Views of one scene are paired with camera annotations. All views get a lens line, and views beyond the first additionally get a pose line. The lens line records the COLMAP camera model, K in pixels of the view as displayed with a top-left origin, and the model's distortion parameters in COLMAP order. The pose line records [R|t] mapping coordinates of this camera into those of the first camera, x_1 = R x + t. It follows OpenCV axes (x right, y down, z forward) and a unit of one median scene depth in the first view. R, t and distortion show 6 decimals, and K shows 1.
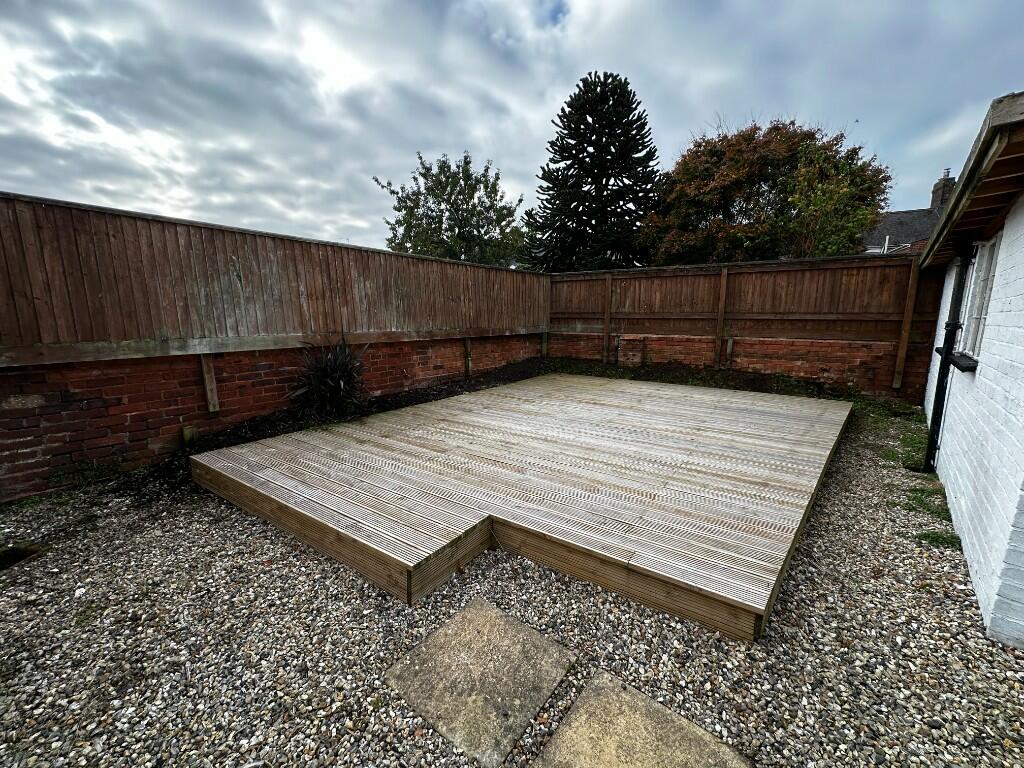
lens RADIAL K [[401.8, 0, 512.0], [0, 401.8, 384.0], [0, 0, 1]] dist [0.000889, -0.000027]
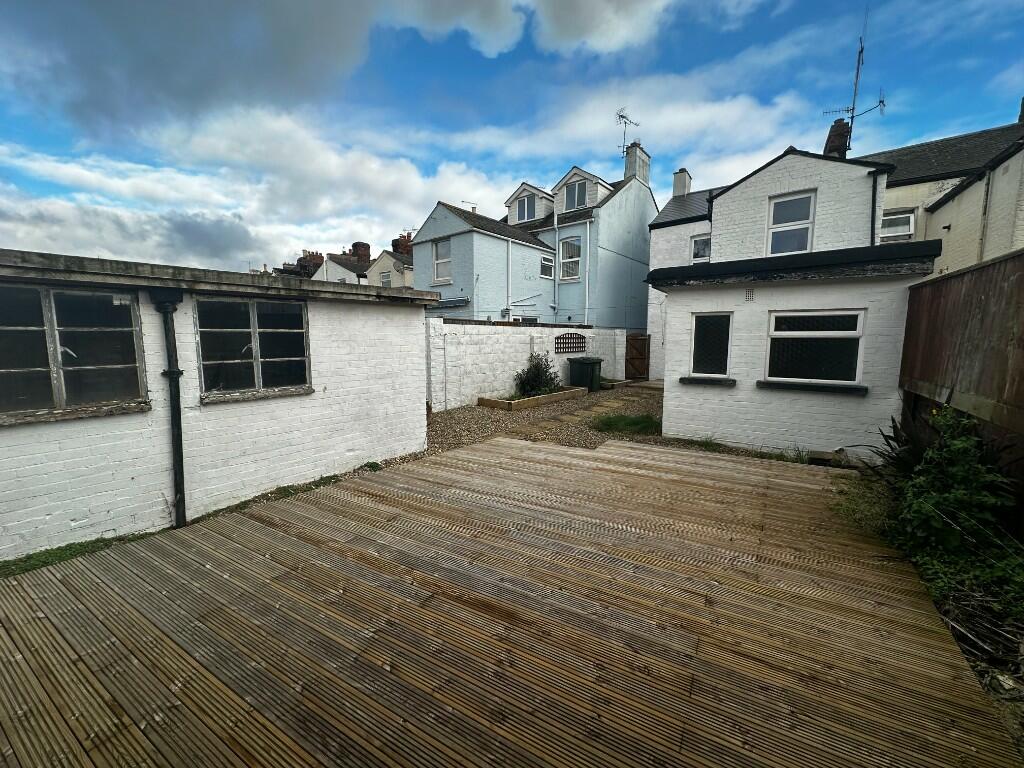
lens RADIAL K [[401.8, 0, 512.0], [0, 401.8, 384.0], [0, 0, 1]] dist [0.000889, -0.000027]
pose [[-0.997432, 0.000565, -0.071620, 0.377984], [-0.019485, 0.960114, 0.278930, -0.416788], [0.068921, 0.279609, -0.957637, 2.072304]]
